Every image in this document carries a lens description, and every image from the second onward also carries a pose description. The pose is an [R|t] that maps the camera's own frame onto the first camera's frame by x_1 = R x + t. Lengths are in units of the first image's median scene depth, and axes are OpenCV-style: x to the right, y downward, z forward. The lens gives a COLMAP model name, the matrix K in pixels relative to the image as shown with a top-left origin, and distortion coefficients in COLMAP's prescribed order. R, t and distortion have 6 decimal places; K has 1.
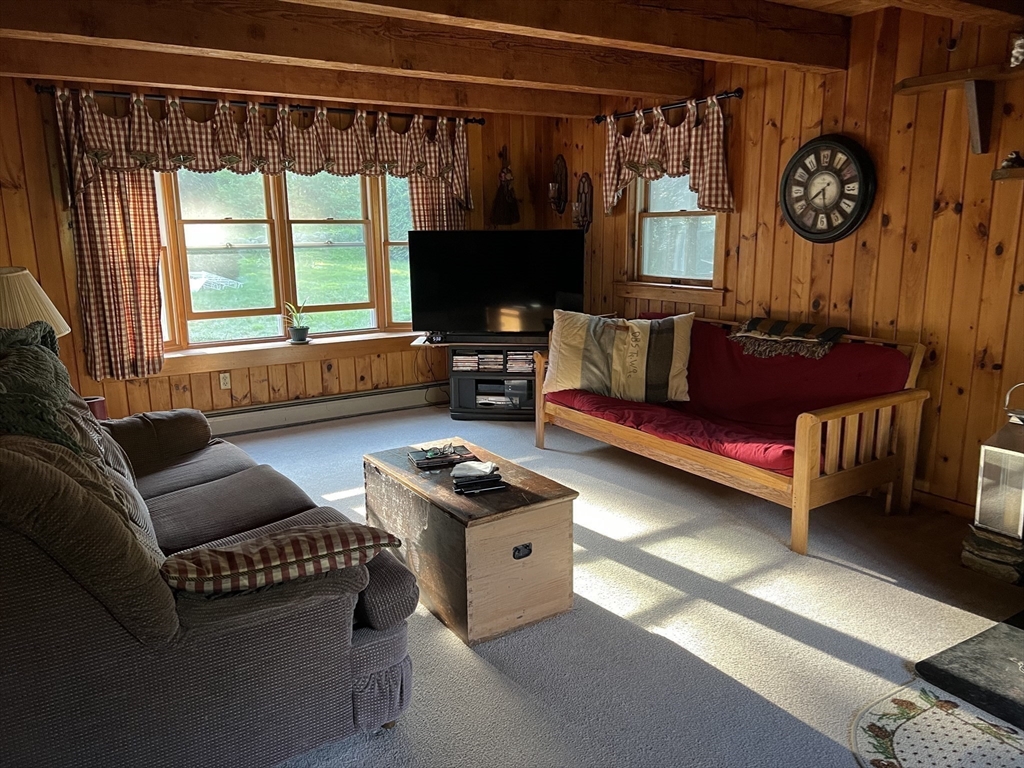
lens RADIAL K [[764.5, 0, 513.0], [0, 764.5, 387.6], [0, 0, 1]] dist [0.042718, -0.048580]
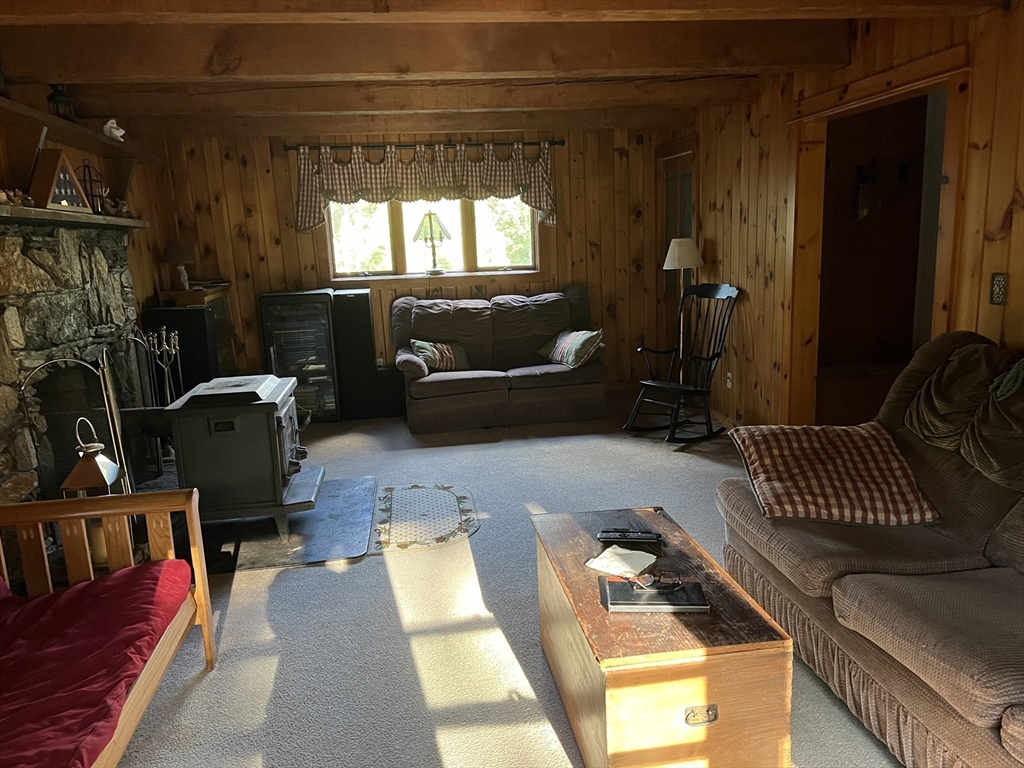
lens RADIAL K [[764.5, 0, 508.2], [0, 764.5, 383.9], [0, 0, 1]] dist [0.042718, -0.048580]
pose [[-0.908926, -0.025002, 0.416208, -0.189642], [0.142145, 0.919824, 0.365676, -0.249792], [-0.391981, 0.391534, -0.832498, 1.192324]]
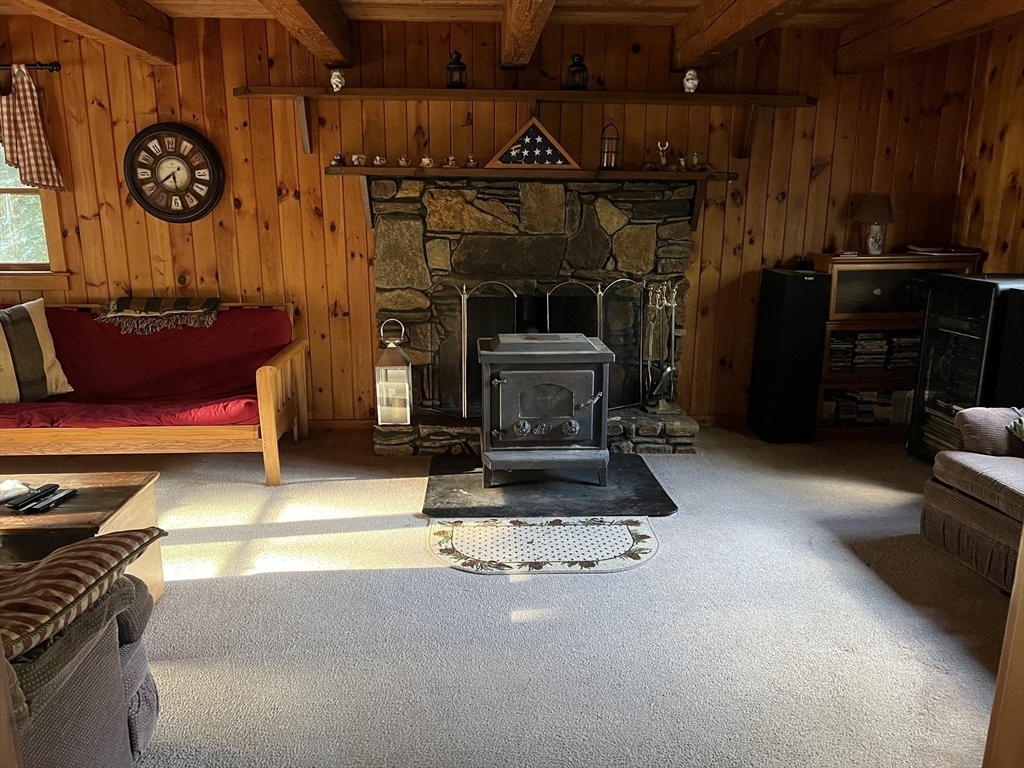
lens RADIAL K [[764.5, 0, 508.0], [0, 764.5, 388.8], [0, 0, 1]] dist [0.042718, -0.048580]
pose [[0.488917, -0.185717, 0.852332, -0.357551], [0.170622, 0.978562, 0.115349, -0.004103], [-0.855481, 0.089031, 0.510123, 0.067425]]
